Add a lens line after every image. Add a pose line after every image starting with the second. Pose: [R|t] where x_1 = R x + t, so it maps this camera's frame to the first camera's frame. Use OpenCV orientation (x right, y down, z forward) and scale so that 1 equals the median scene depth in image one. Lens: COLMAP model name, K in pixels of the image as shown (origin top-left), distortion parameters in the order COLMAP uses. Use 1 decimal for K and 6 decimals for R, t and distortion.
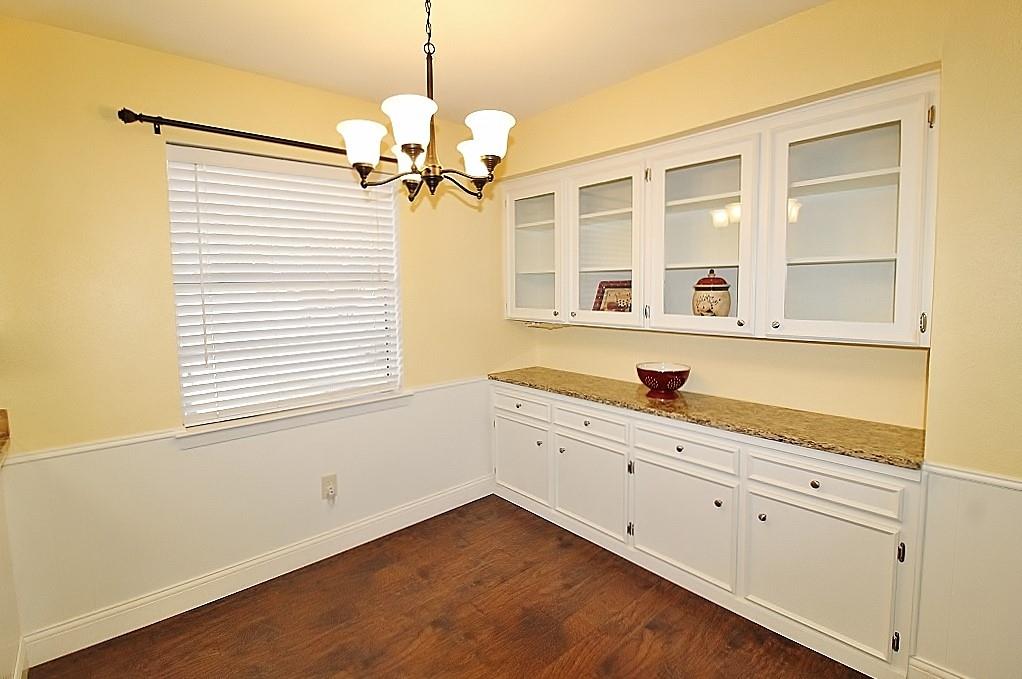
lens RADIAL K [[482.6, 0, 516.3], [0, 482.6, 321.0], [0, 0, 1]] dist [-0.008011, -0.001451]
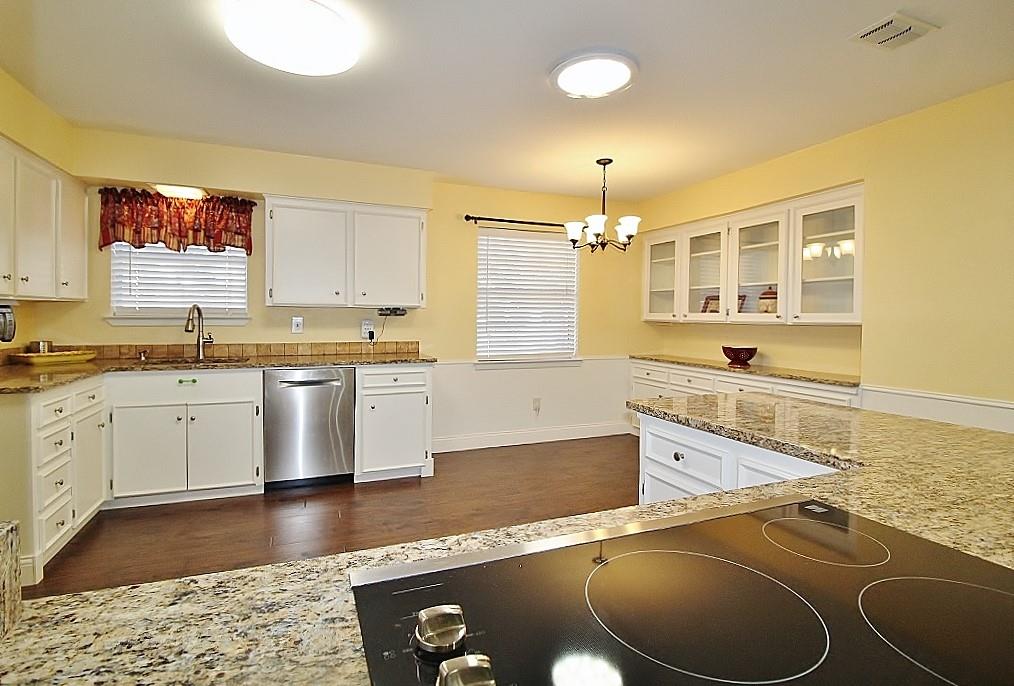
lens RADIAL K [[492.7, 0, 489.1], [0, 492.7, 324.0], [0, 0, 1]] dist [-0.000562, -0.000437]
pose [[0.936145, 0.029191, -0.350401, 0.096748], [-0.049610, 0.997544, -0.049439, 0.147187], [0.348098, 0.063666, 0.935294, -0.881488]]
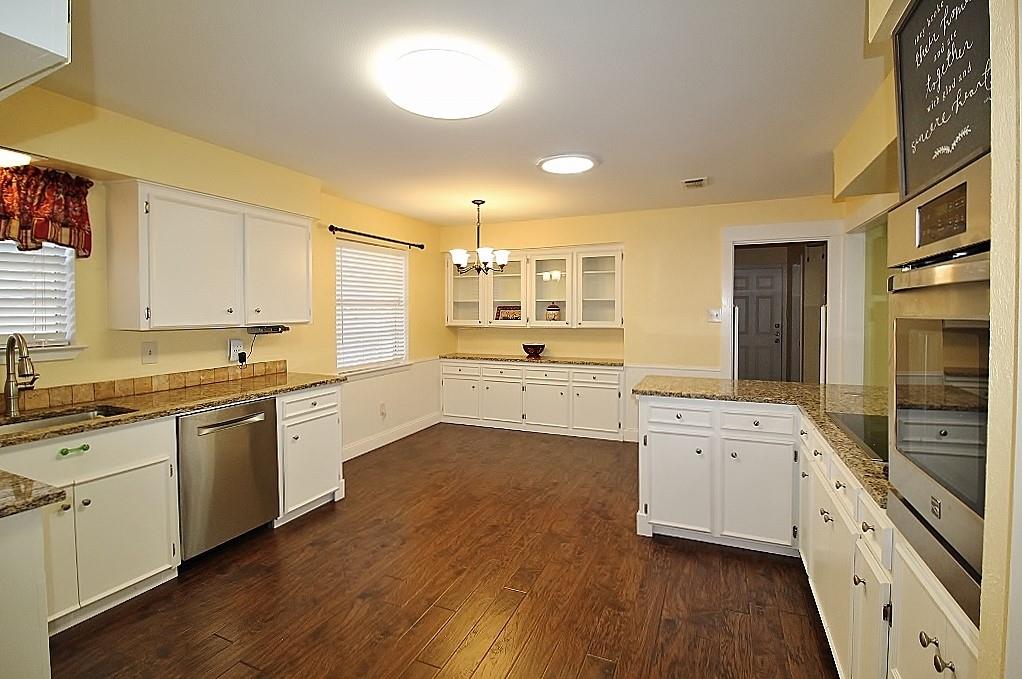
lens RADIAL K [[482.6, 0, 516.0], [0, 482.6, 314.5], [0, 0, 1]] dist [-0.008011, -0.001451]
pose [[0.904215, 0.009344, 0.426976, -0.768075], [0.019598, 0.997800, -0.063340, 0.100956], [-0.426628, 0.065641, 0.902042, -1.056053]]
